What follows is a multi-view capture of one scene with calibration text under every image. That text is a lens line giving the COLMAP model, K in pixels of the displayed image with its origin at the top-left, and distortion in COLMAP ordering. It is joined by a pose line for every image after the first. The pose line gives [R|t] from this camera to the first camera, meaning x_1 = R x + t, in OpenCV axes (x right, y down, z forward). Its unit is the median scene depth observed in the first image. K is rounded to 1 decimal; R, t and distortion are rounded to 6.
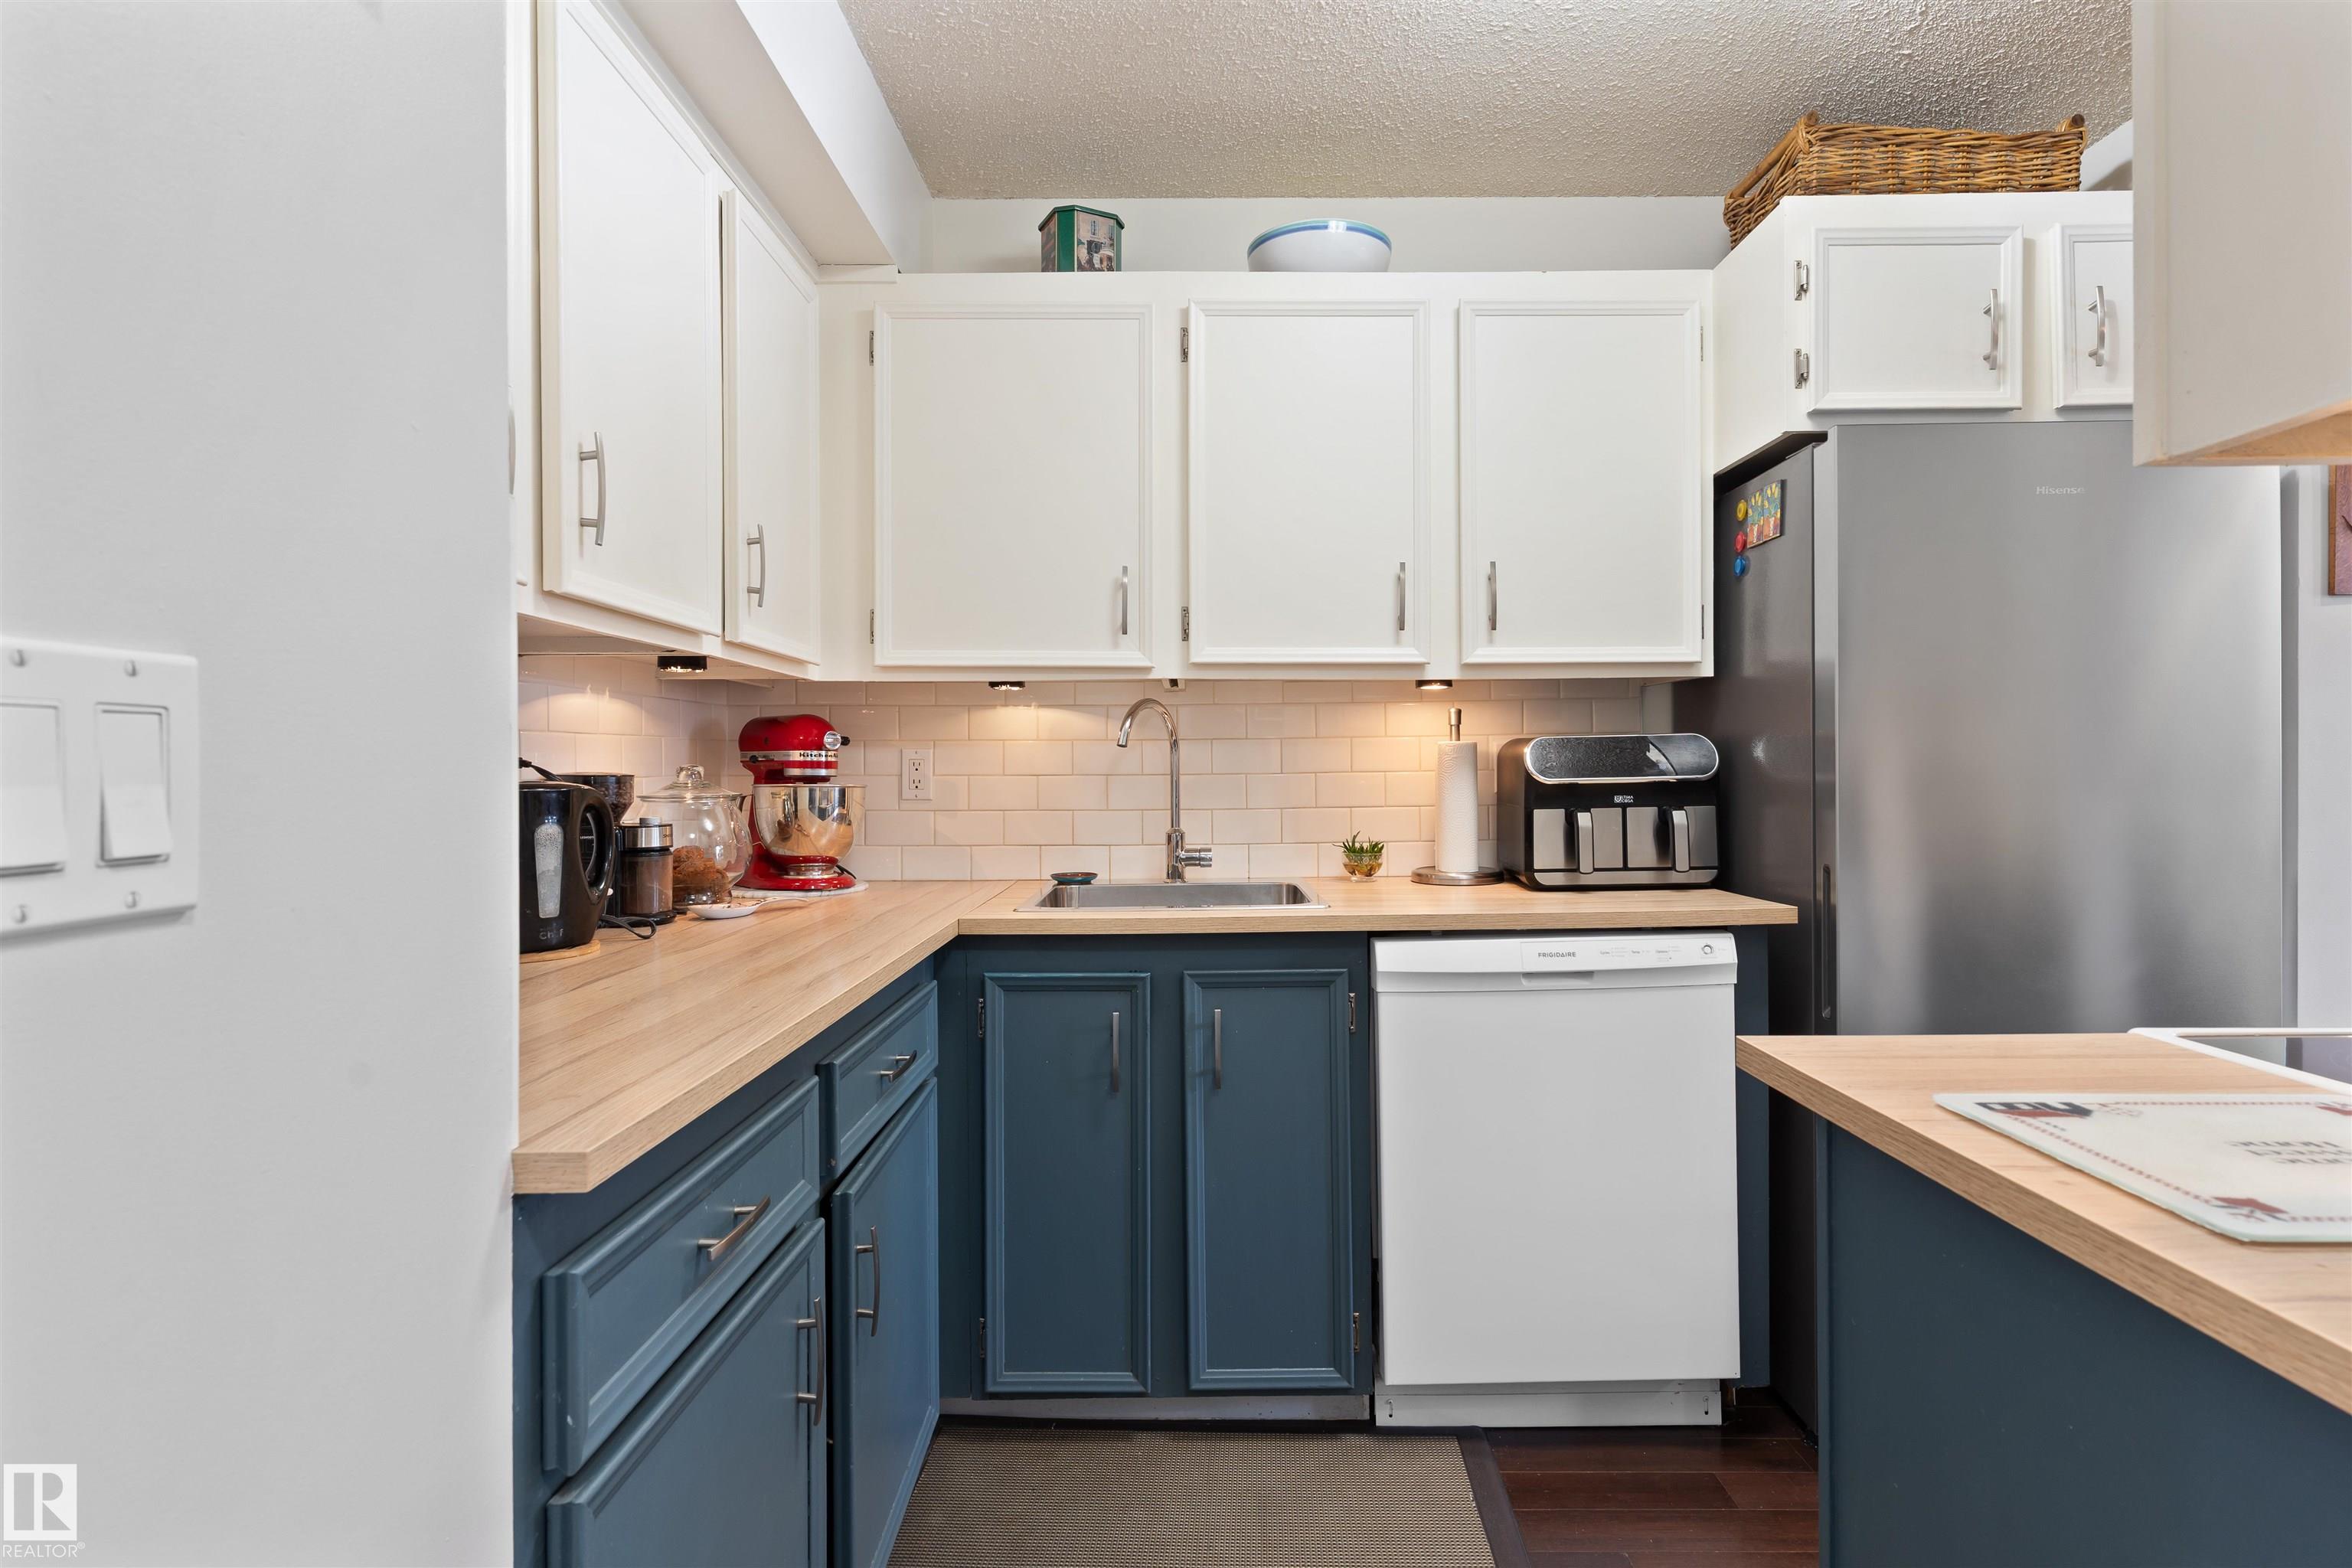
lens RADIAL K [[1149.7, 0, 1204.7], [0, 1149.7, 780.3], [0, 0, 1]] dist [0.003677, 0.000675]
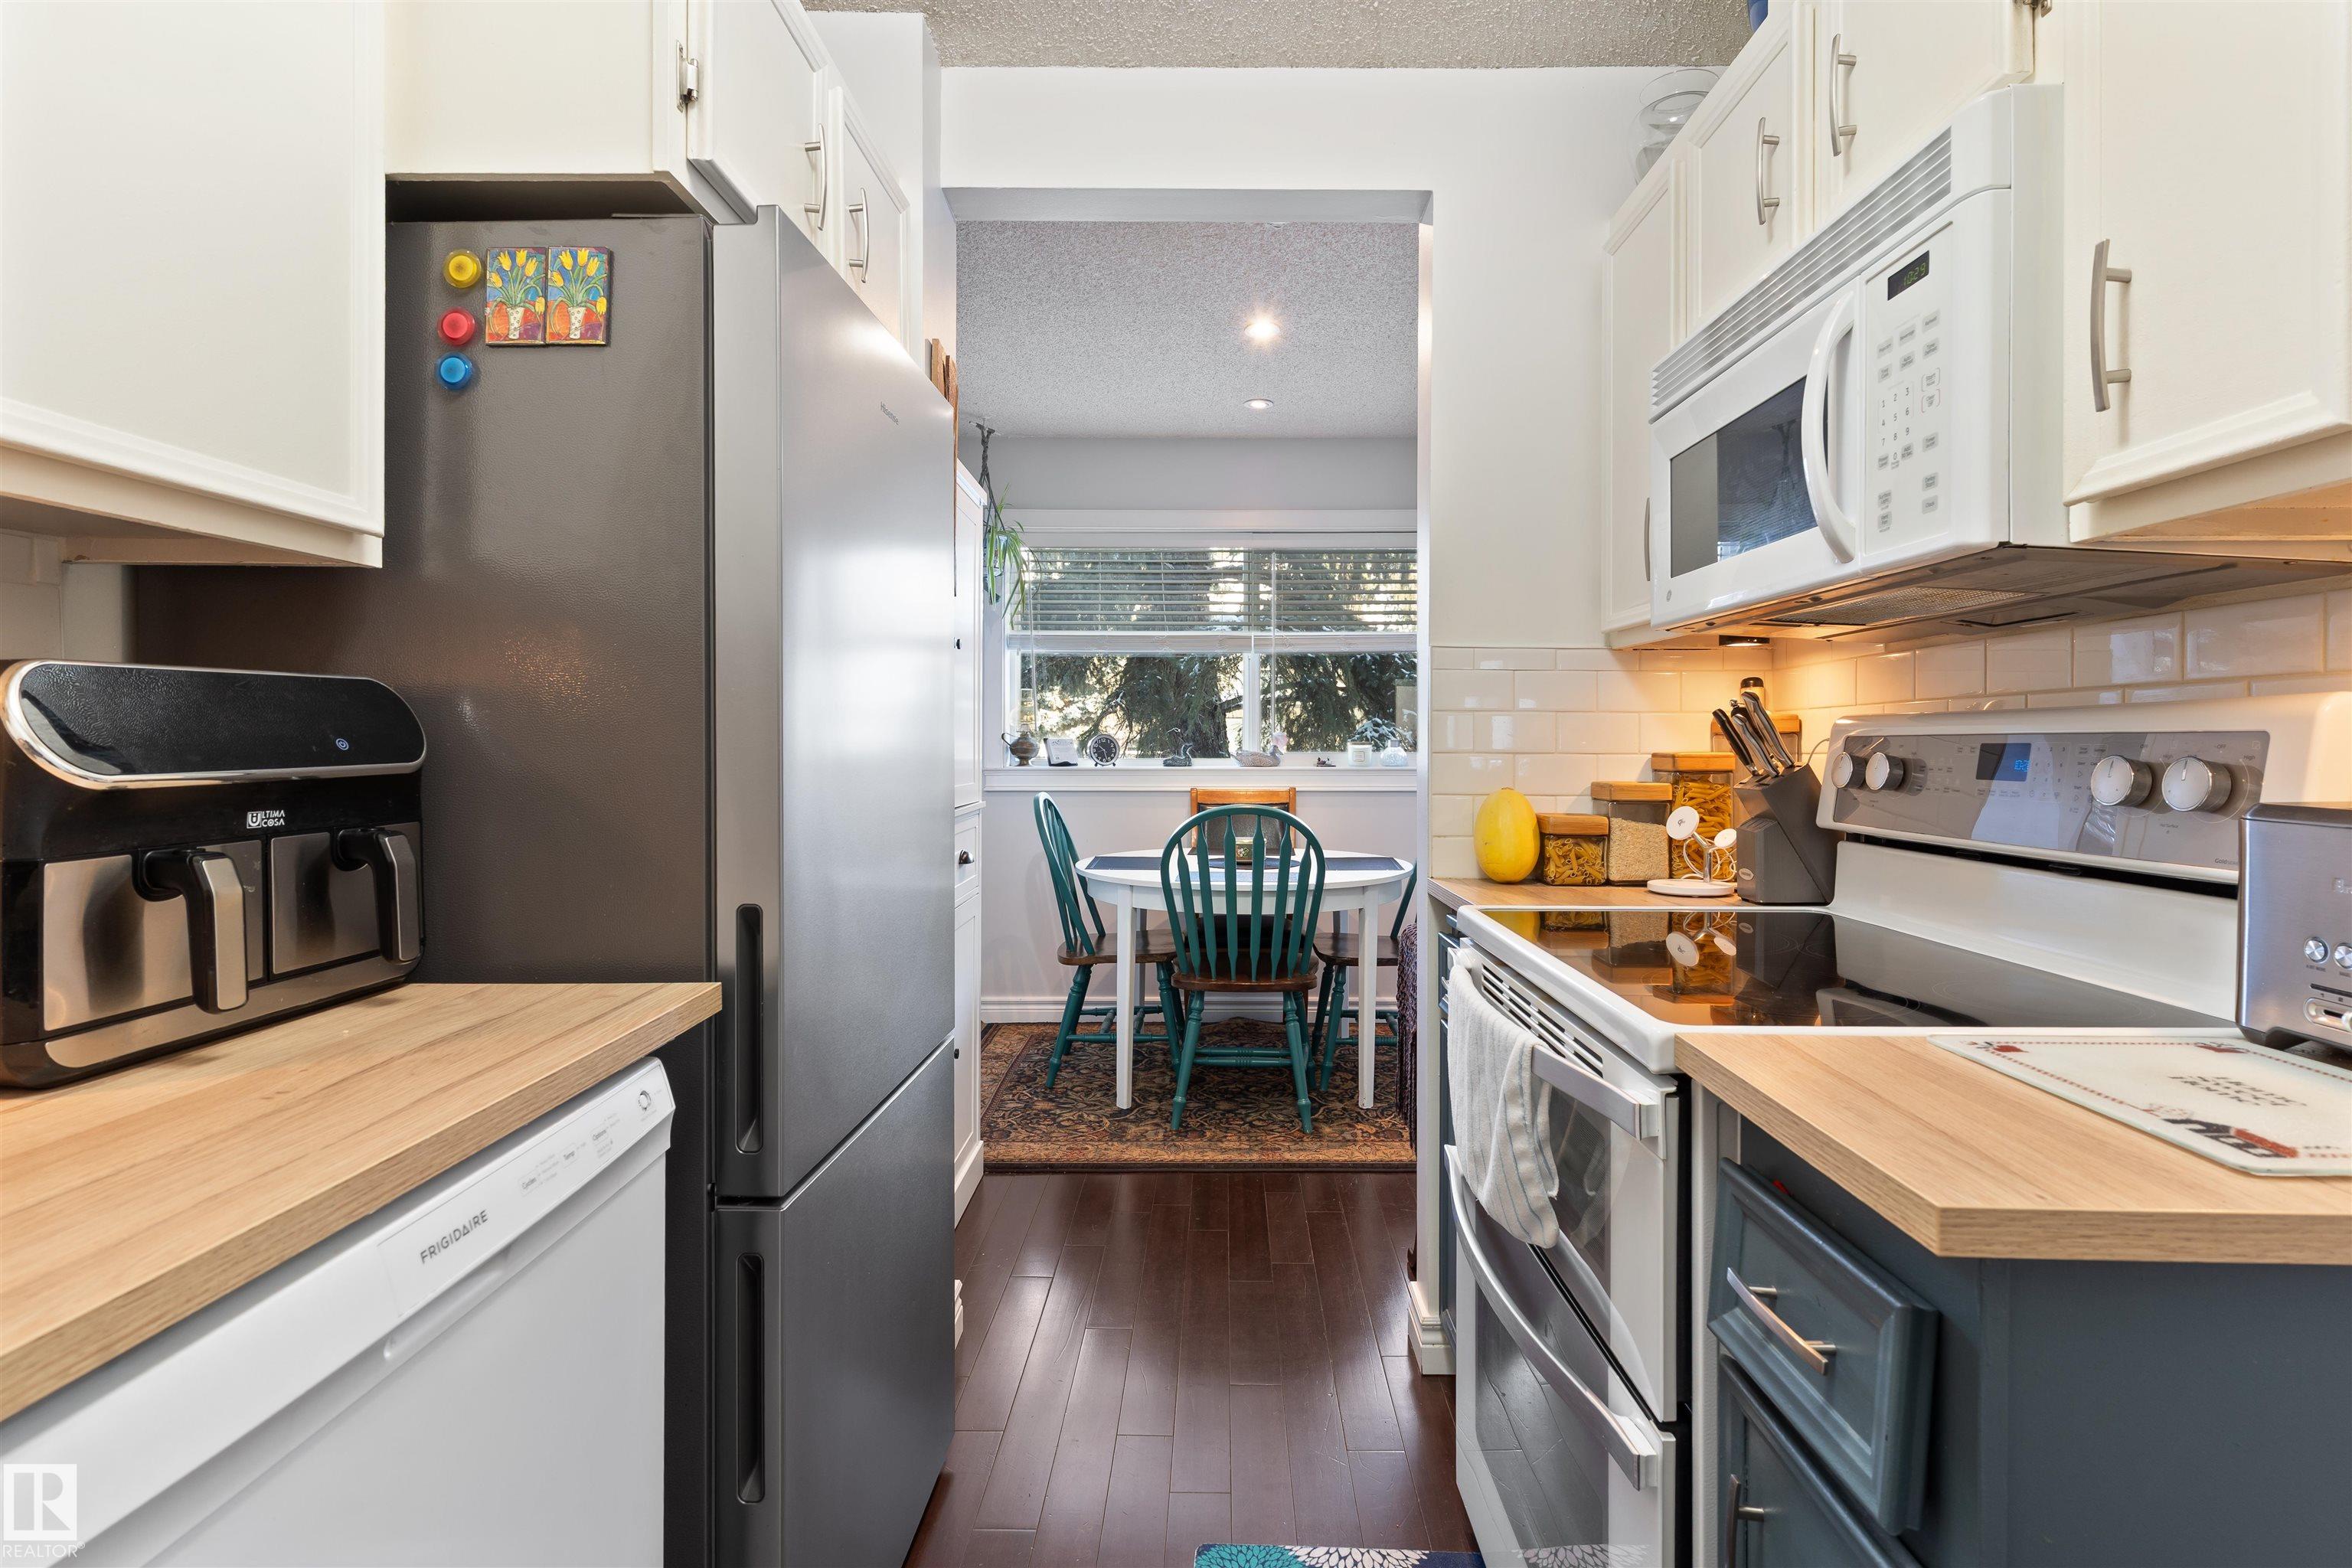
lens RADIAL K [[1134.2, 0, 1197.0], [0, 1134.2, 747.7], [0, 0, 1]] dist [0.000283, 0.000164]
pose [[0.012999, 0.001748, 0.999914, -0.058510], [0.006712, 0.999976, -0.001836, -0.007392], [-0.999893, 0.006736, 0.012987, 0.644133]]
